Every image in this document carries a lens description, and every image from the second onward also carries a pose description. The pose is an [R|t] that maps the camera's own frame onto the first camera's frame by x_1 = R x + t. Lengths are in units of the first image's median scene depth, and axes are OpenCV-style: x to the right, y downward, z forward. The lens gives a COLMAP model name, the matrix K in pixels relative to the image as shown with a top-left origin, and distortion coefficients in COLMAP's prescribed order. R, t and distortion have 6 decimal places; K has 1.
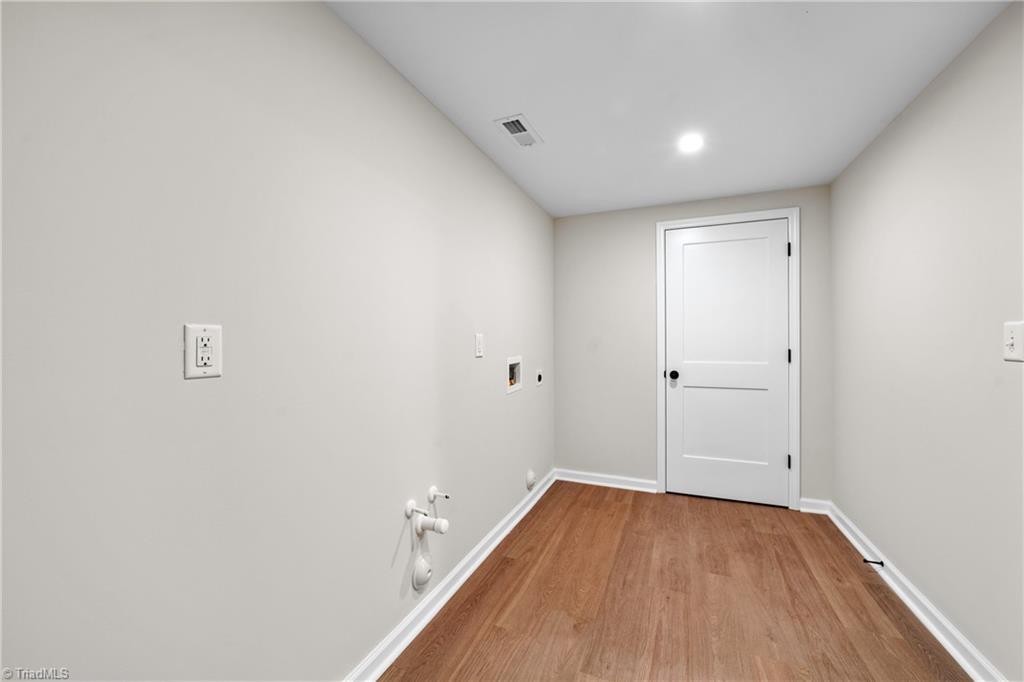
lens RADIAL K [[395.9, 0, 512.0], [0, 395.9, 341.0], [0, 0, 1]] dist [-0.013000, 0.006238]
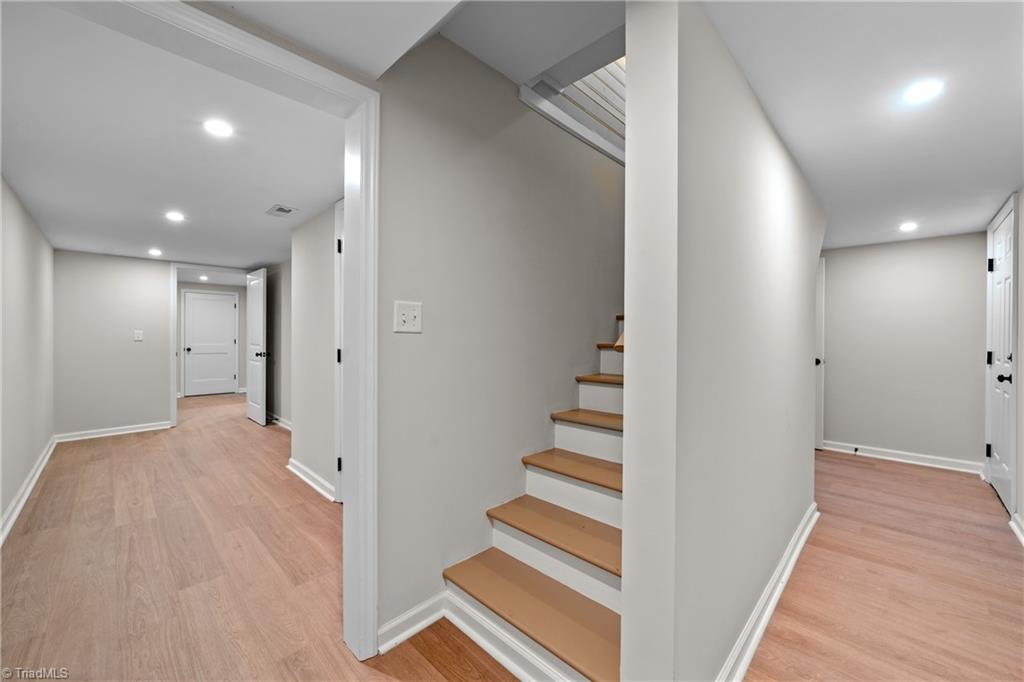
lens RADIAL K [[395.9, 0, 512.0], [0, 395.9, 341.0], [0, 0, 1]] dist [-0.013000, 0.006238]
pose [[0.350438, 0.001900, 0.936584, -1.192656], [-0.004447, 0.999990, -0.000365, 0.023781], [-0.936575, -0.004037, 0.350443, -1.767004]]
